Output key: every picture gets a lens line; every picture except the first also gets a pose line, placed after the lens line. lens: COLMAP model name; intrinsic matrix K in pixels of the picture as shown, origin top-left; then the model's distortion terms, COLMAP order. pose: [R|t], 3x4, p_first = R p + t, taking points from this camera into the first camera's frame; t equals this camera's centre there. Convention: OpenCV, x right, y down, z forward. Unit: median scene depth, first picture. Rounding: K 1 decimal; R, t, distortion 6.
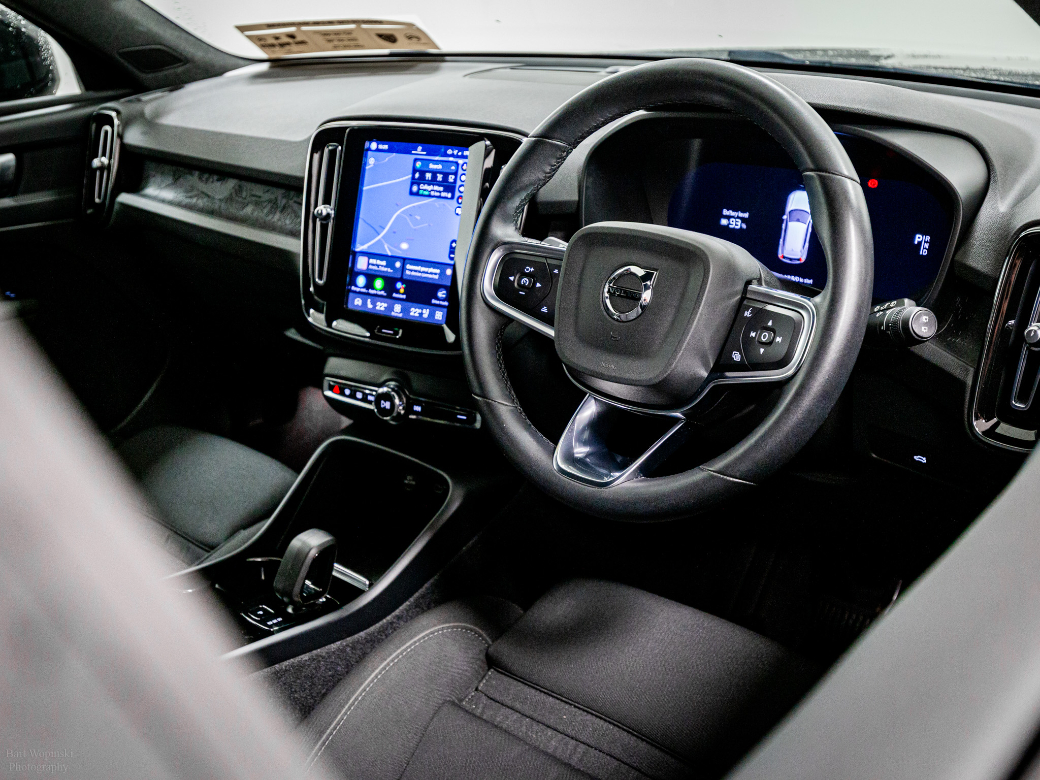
lens RADIAL K [[1089.9, 0, 520.0], [0, 1089.9, 390.0], [0, 0, 1]] dist [0.006800, 0.021119]
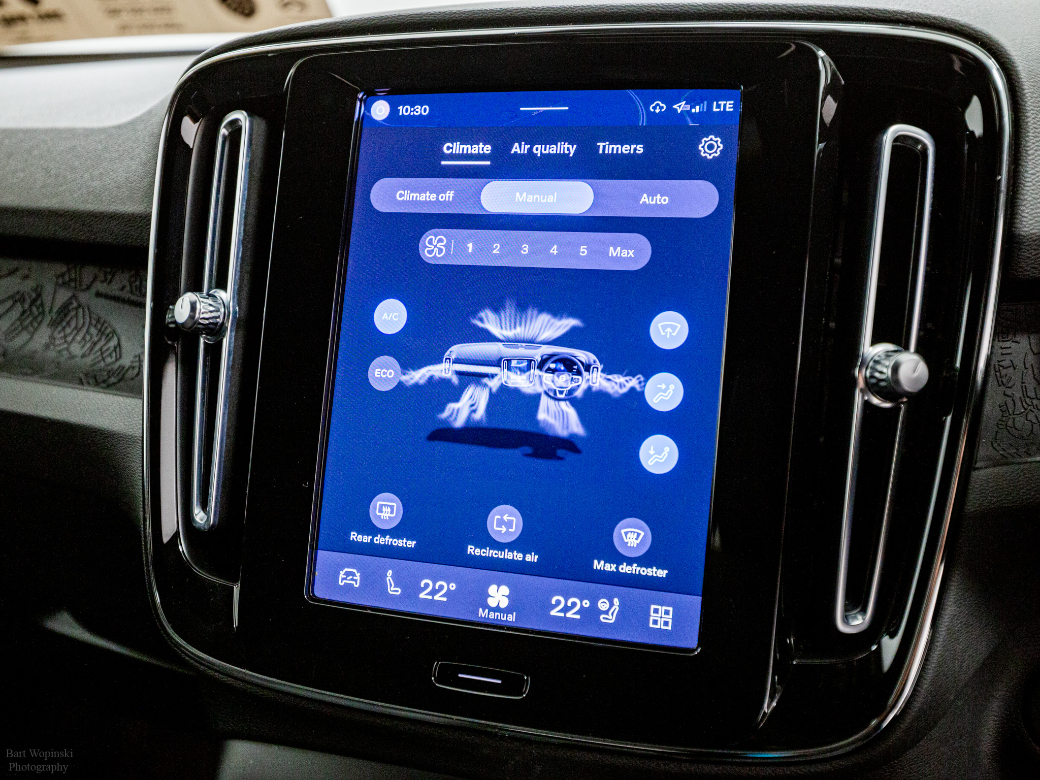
lens RADIAL K [[1089.9, 0, 520.0], [0, 1089.9, 390.0], [0, 0, 1]] dist [0.006800, 0.021119]
pose [[0.963403, -0.035432, 0.265704, -0.189992], [0.071832, 0.989098, -0.128552, -0.093947], [-0.258252, 0.142934, 0.955445, 0.695657]]
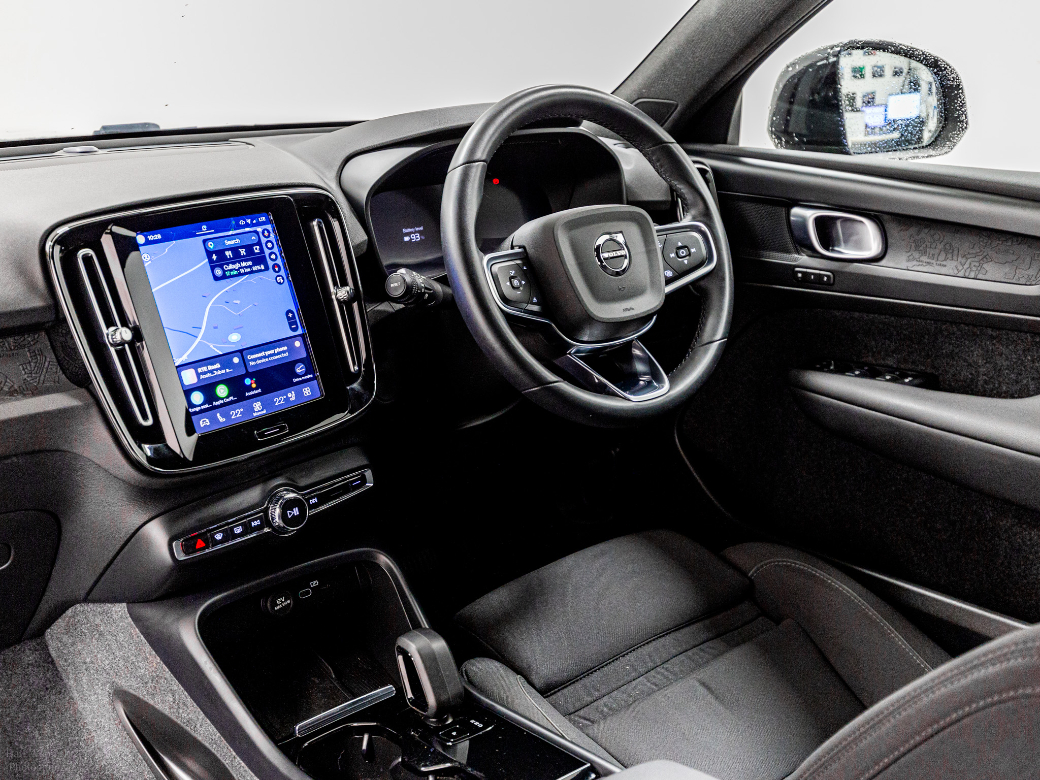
lens RADIAL K [[1089.9, 0, 520.0], [0, 1089.9, 390.0], [0, 0, 1]] dist [0.006800, 0.021119]
pose [[0.199333, -0.283255, 0.938101, -0.887231], [0.385385, 0.902832, 0.190717, -0.173118], [-0.900969, 0.323513, 0.289127, 0.564198]]
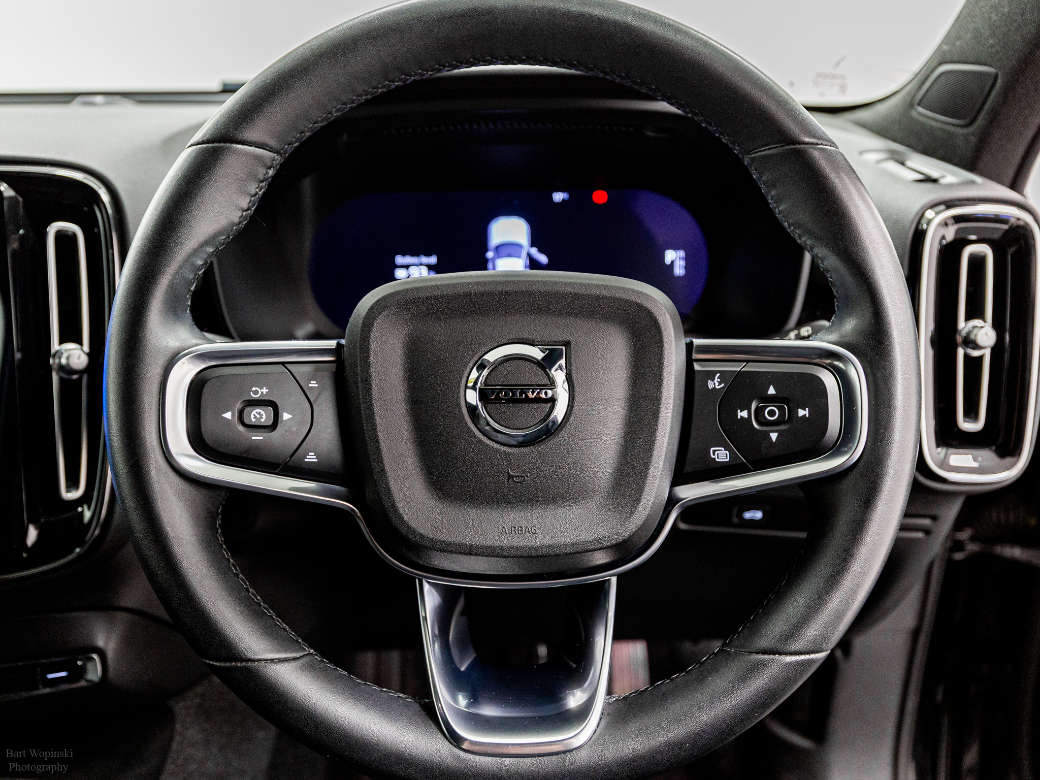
lens RADIAL K [[898.4, 0, 520.0], [0, 898.4, 390.0], [0, 0, 1]] dist [0.003504, 0.001394]
pose [[0.732714, -0.208811, 0.647710, -0.145963], [0.238537, 0.970184, 0.042930, -0.081161], [-0.637362, 0.123048, 0.760677, 0.478151]]
